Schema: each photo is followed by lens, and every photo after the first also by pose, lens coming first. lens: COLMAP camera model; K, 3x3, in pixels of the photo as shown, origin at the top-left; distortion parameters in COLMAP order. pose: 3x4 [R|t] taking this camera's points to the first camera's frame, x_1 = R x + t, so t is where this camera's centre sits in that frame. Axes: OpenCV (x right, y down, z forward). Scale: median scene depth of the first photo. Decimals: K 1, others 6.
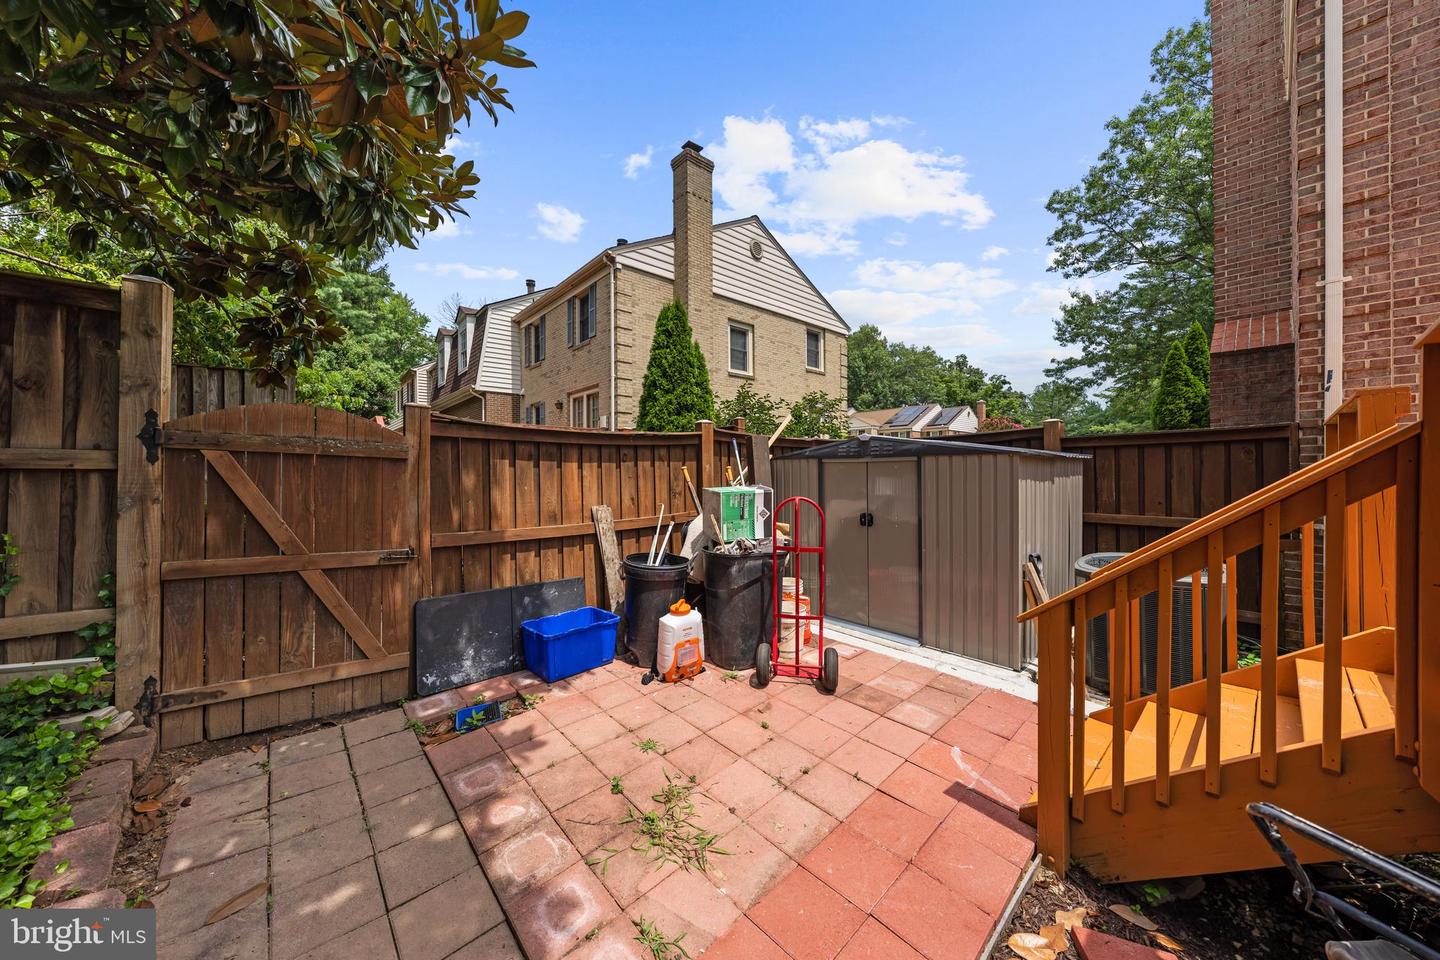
lens RADIAL K [[484.6, 0, 720.1], [0, 484.6, 471.9], [0, 0, 1]] dist [0.000448, 0.000139]
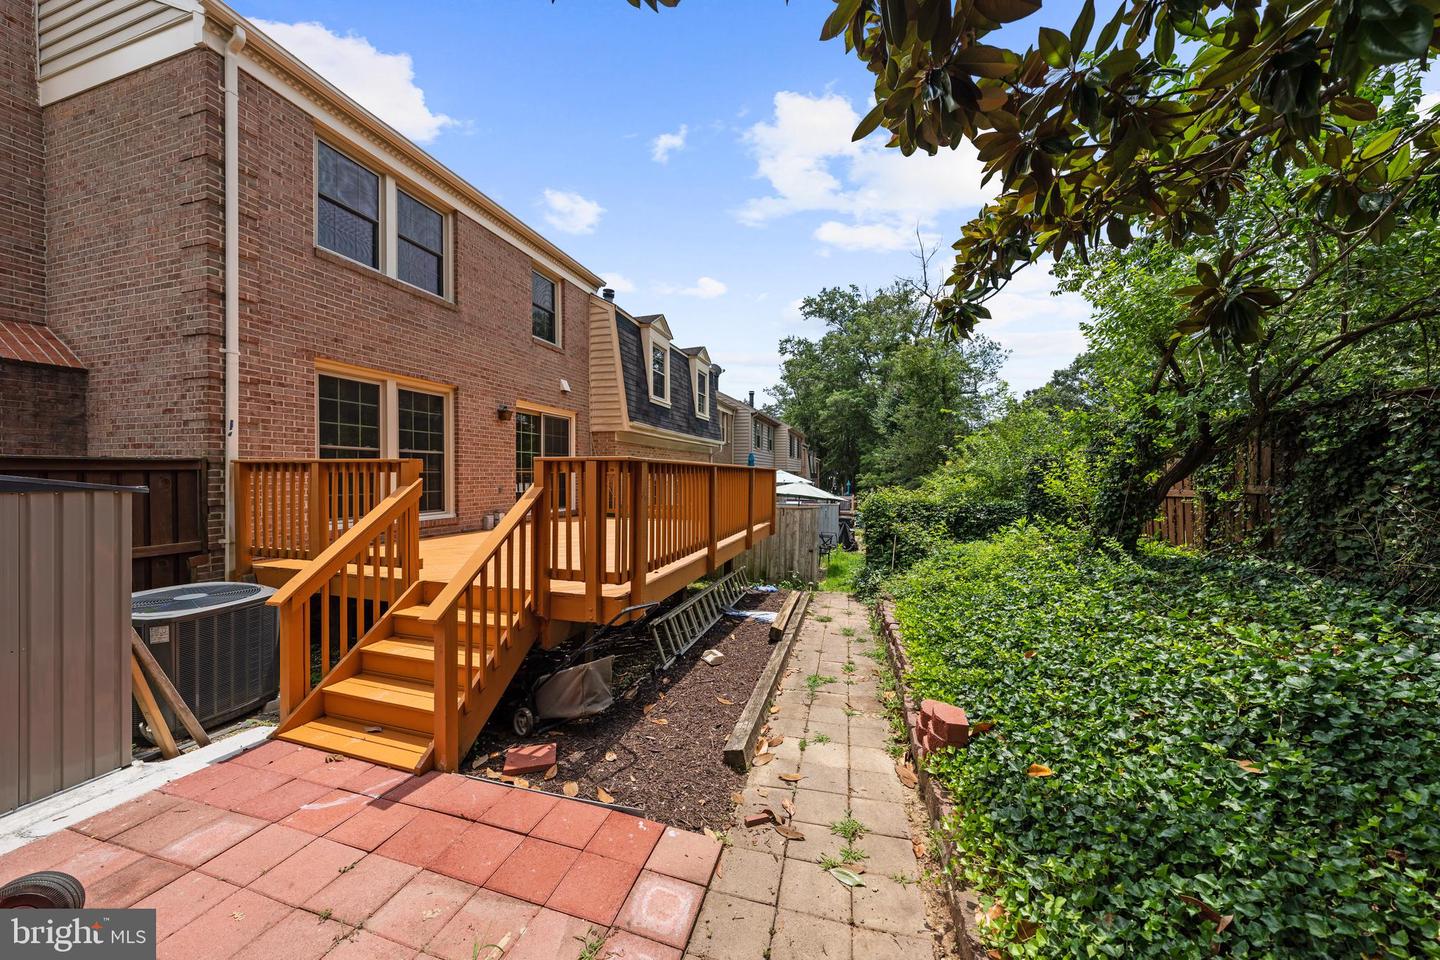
lens RADIAL K [[484.1, 0, 718.5], [0, 484.1, 476.7], [0, 0, 1]] dist [-0.001360, -0.000101]
pose [[-0.526544, -0.000541, 0.850148, -0.549010], [-0.001714, 0.999998, -0.000425, -0.060481], [-0.850146, -0.001681, -0.526544, 0.585614]]
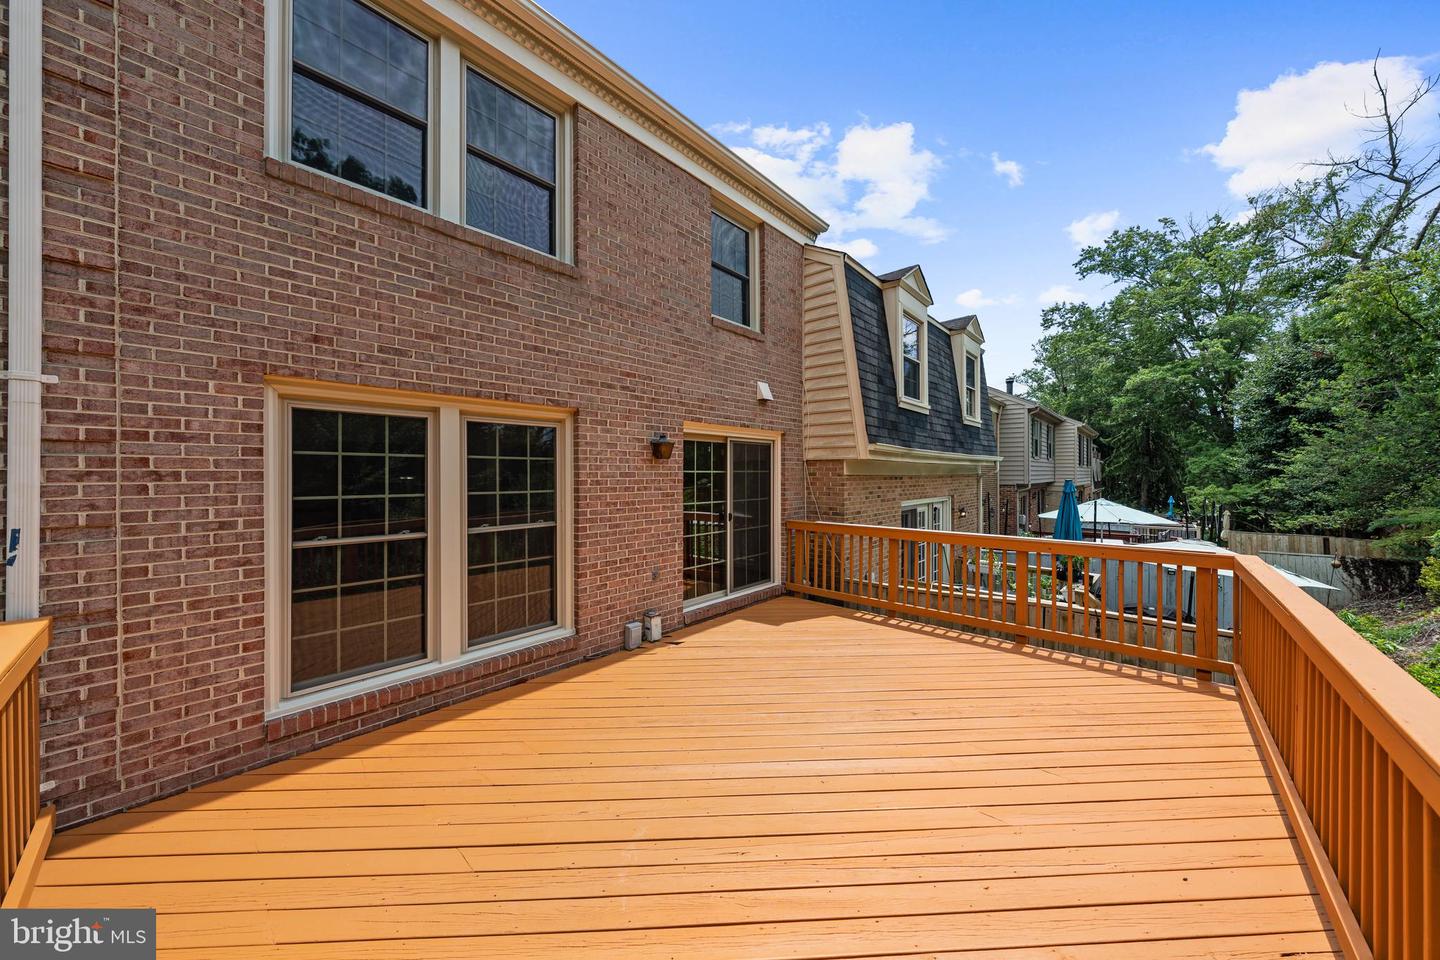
lens RADIAL K [[484.1, 0, 718.5], [0, 484.1, 476.7], [0, 0, 1]] dist [-0.001360, -0.000101]
pose [[-0.119199, -0.000735, 0.992870, 0.595240], [-0.002022, 0.999998, 0.000497, -0.281762], [-0.992868, -0.001948, -0.119200, 0.235600]]
